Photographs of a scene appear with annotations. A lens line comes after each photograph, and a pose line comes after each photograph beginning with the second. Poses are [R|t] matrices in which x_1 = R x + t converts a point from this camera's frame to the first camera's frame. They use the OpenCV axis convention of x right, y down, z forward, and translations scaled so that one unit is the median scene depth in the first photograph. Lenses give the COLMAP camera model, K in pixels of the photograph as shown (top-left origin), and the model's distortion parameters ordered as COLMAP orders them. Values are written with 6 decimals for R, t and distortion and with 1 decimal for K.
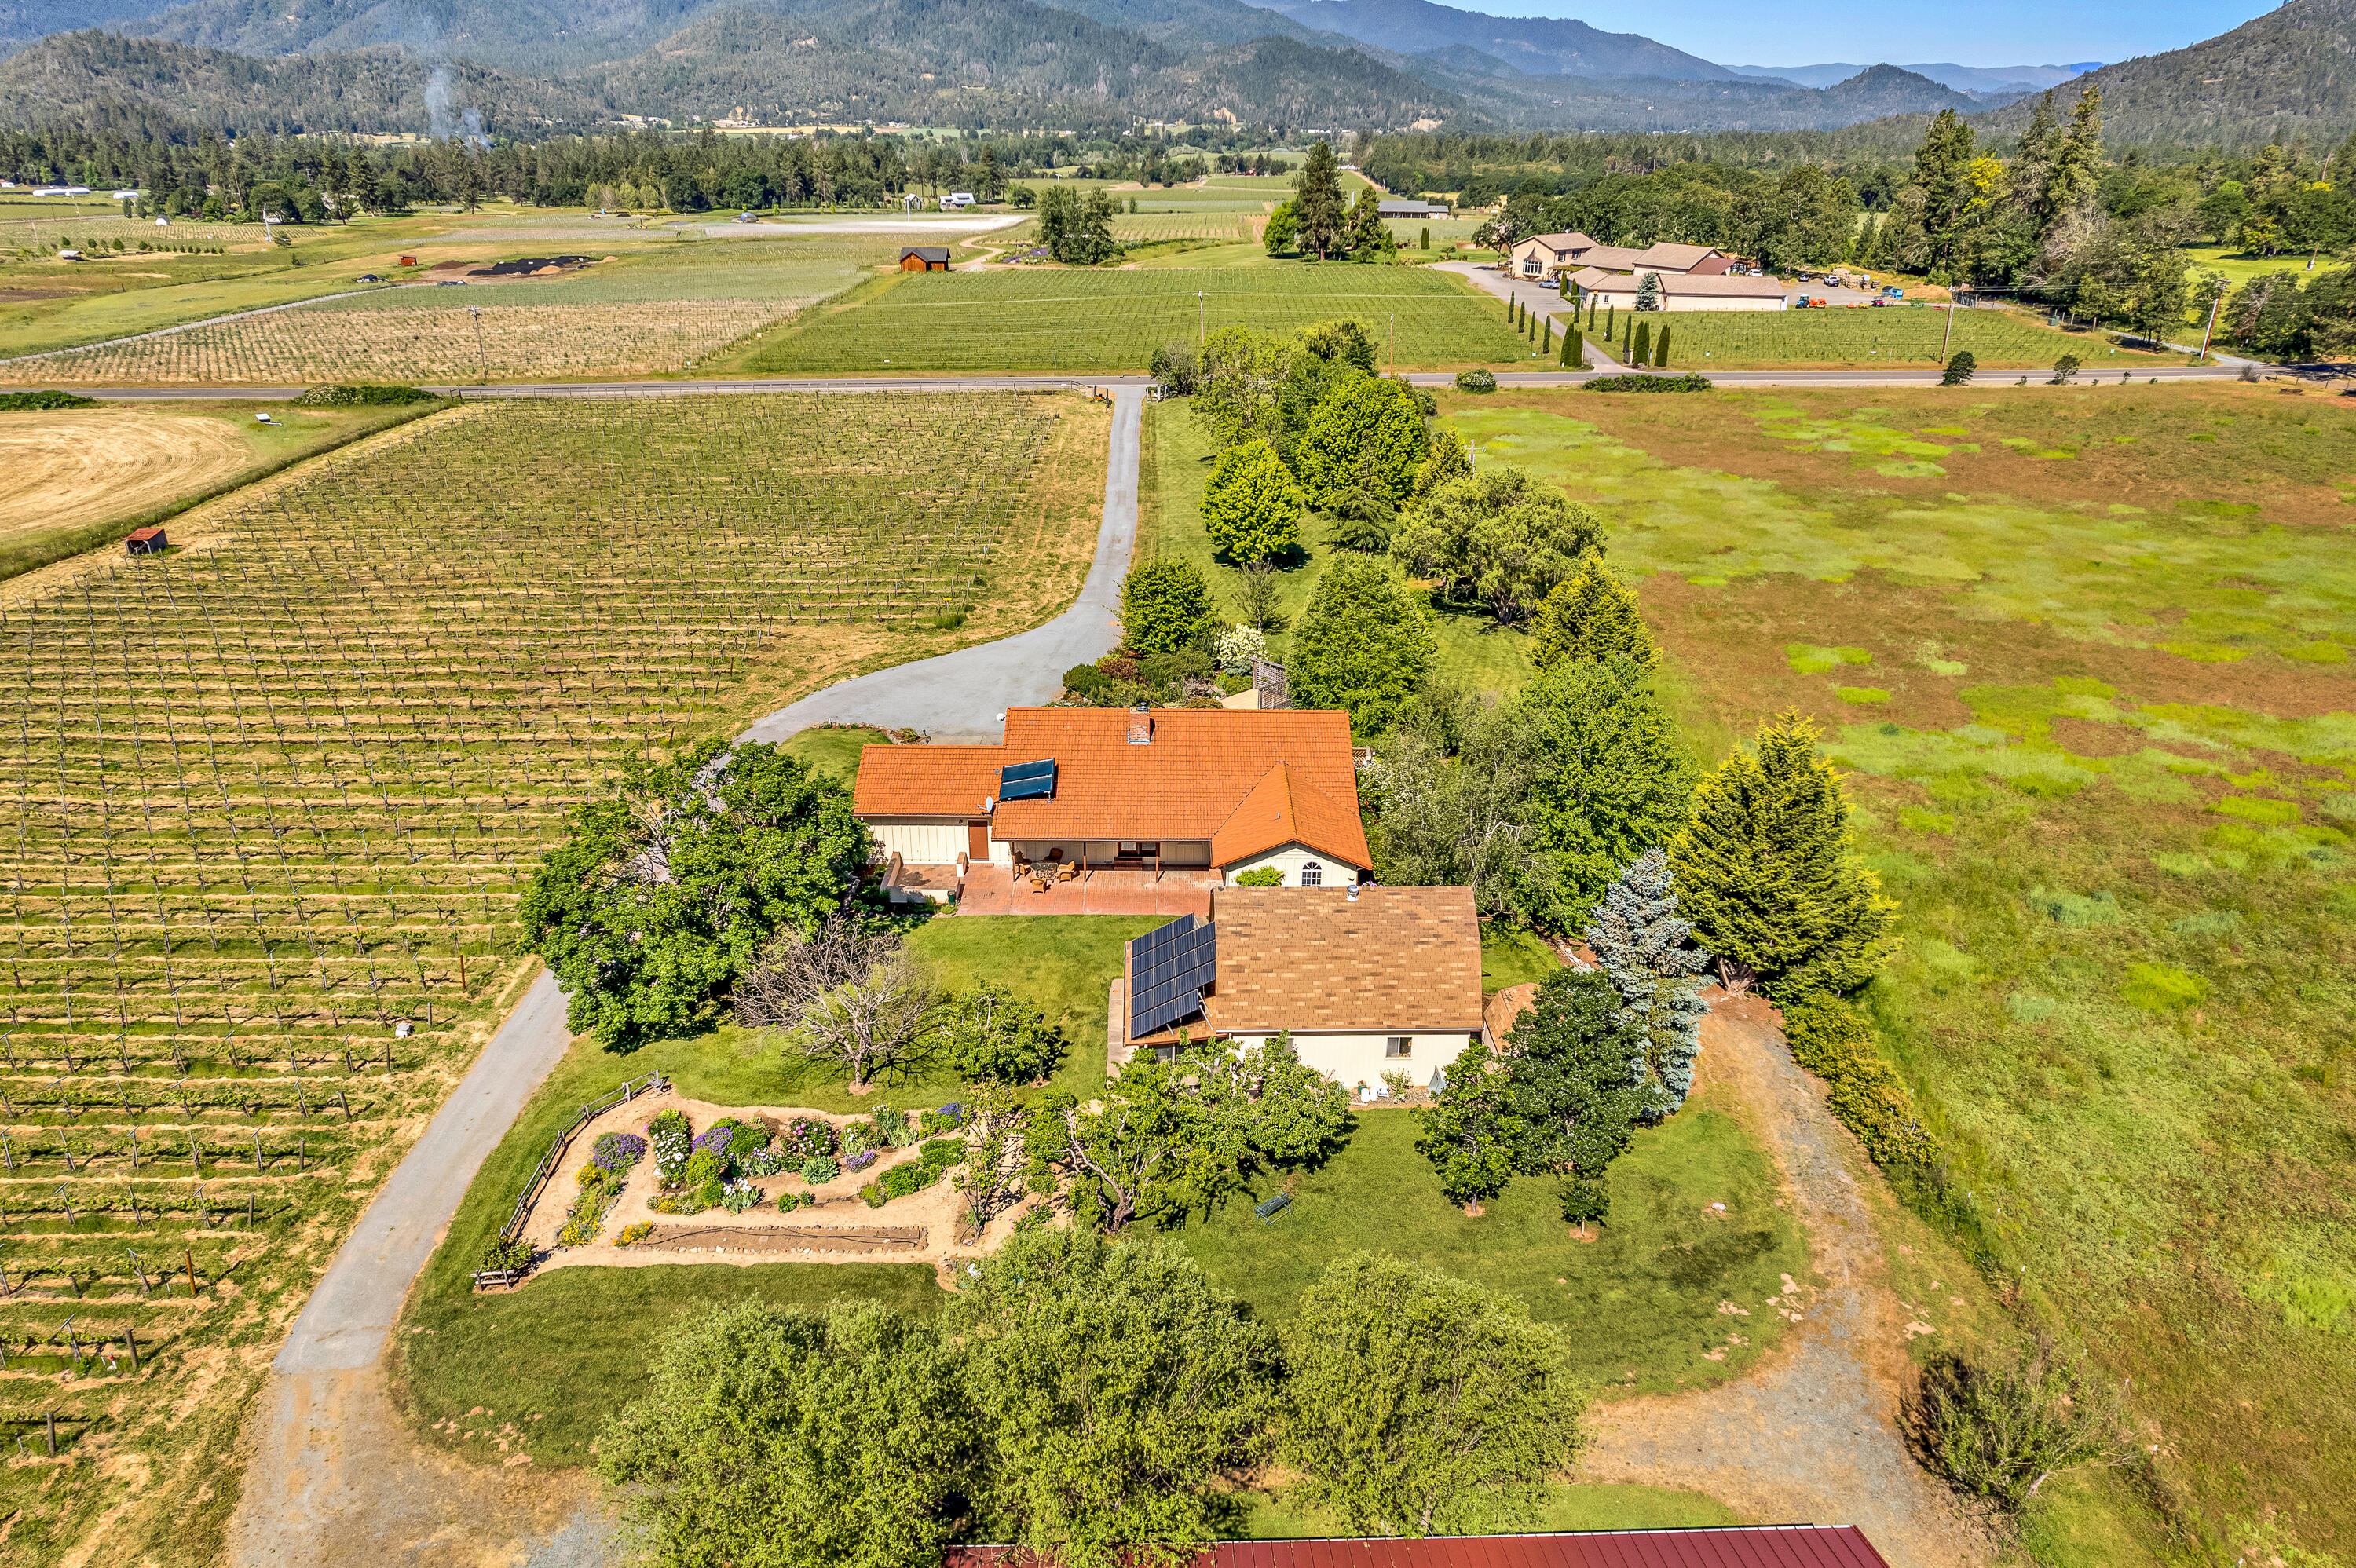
lens RADIAL K [[1601.7, 0, 1178.0], [0, 1601.7, 784.0], [0, 0, 1]] dist [-0.104209, 0.105392]
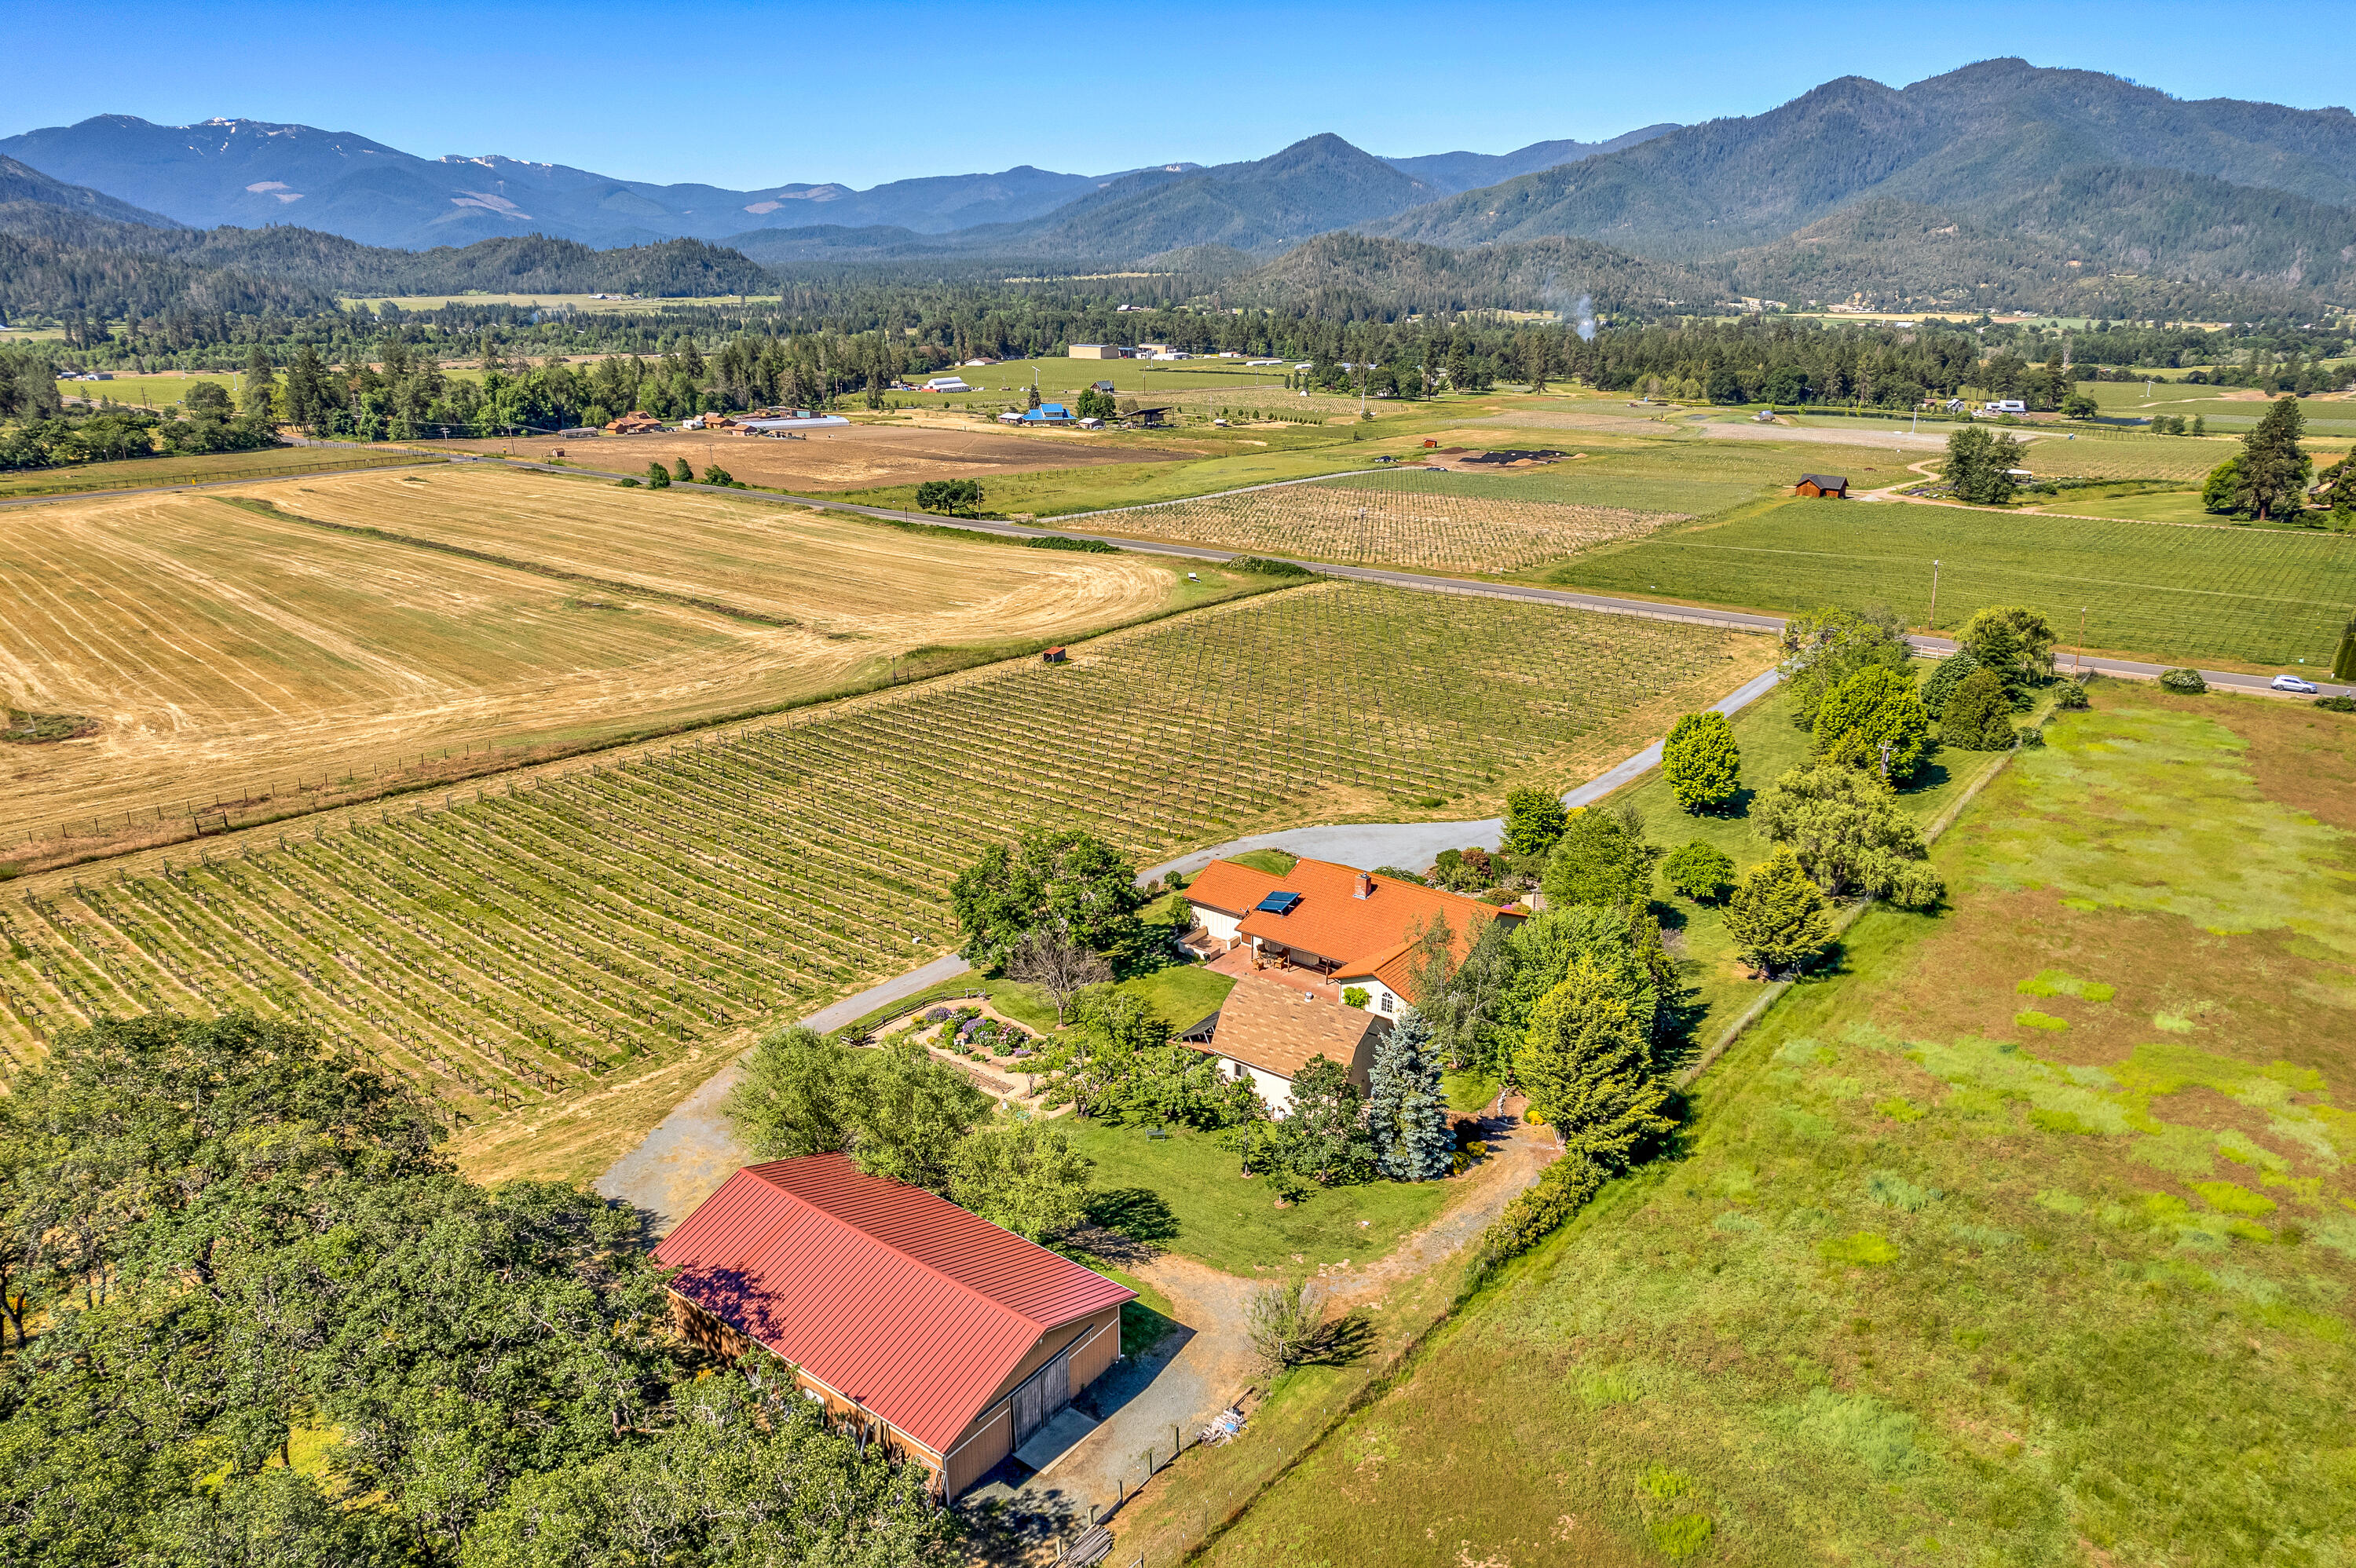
lens RADIAL K [[1523.5, 0, 1178.0], [0, 1523.5, 784.0], [0, 0, 1]] dist [-0.064811, 0.050626]
pose [[0.784044, 0.191271, -0.590500, 0.260032], [-0.241913, 0.970273, -0.006919, -0.030330], [0.571623, 0.148274, 0.807008, -0.115494]]
